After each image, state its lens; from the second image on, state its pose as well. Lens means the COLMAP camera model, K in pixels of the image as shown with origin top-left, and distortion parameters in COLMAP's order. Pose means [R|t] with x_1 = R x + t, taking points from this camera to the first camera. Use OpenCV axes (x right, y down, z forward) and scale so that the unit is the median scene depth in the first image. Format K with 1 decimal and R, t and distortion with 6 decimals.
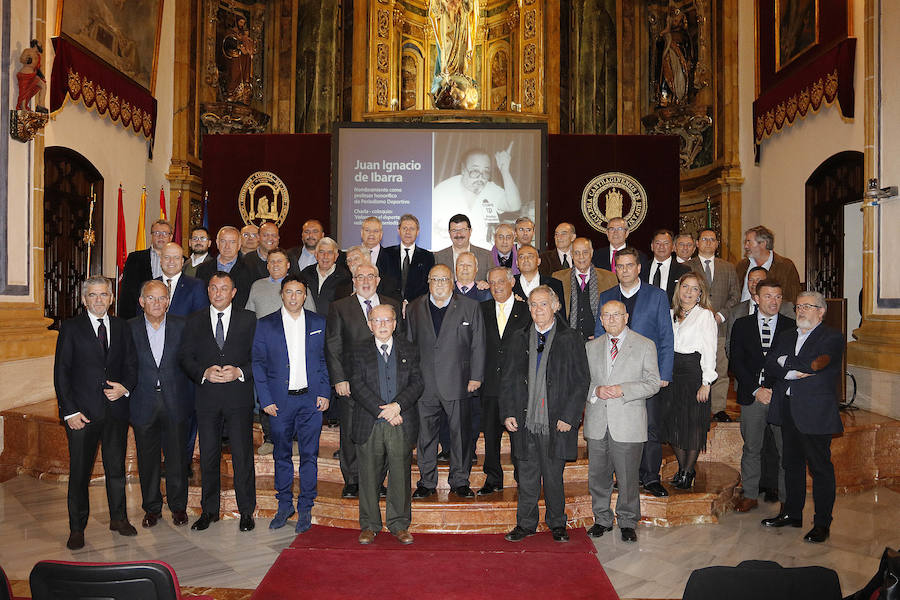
lens RADIAL K [[683.9, 0, 456.5], [0, 683.9, 302.9], [0, 0, 1]] dist [-0.065394, 0.070910]
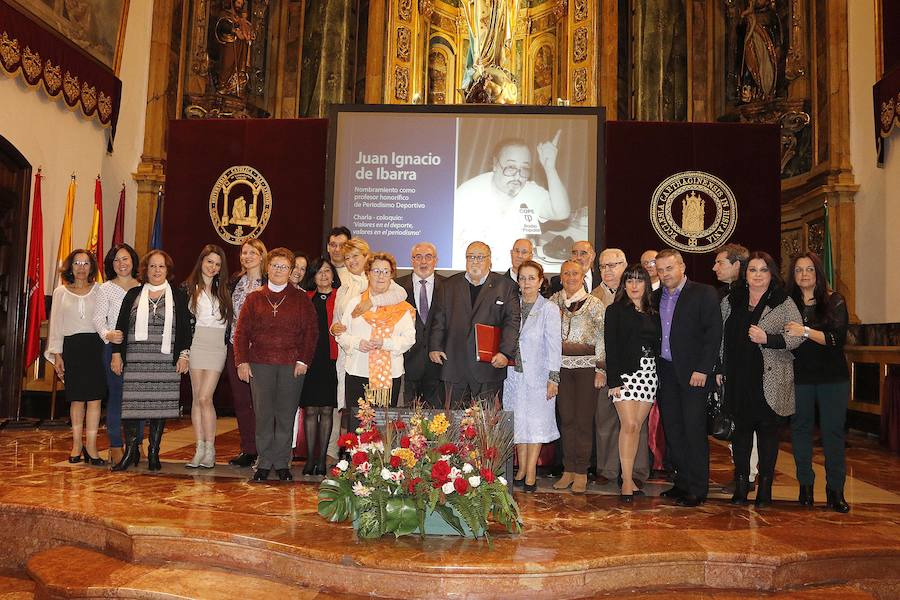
lens RADIAL K [[683.9, 0, 456.4], [0, 683.9, 300.8], [0, 0, 1]] dist [-0.065394, 0.070910]
pose [[0.998159, 0.018863, -0.057639, 0.012775], [-0.022405, 0.997860, -0.061426, 0.005842], [0.056357, 0.062604, 0.996446, 0.227427]]
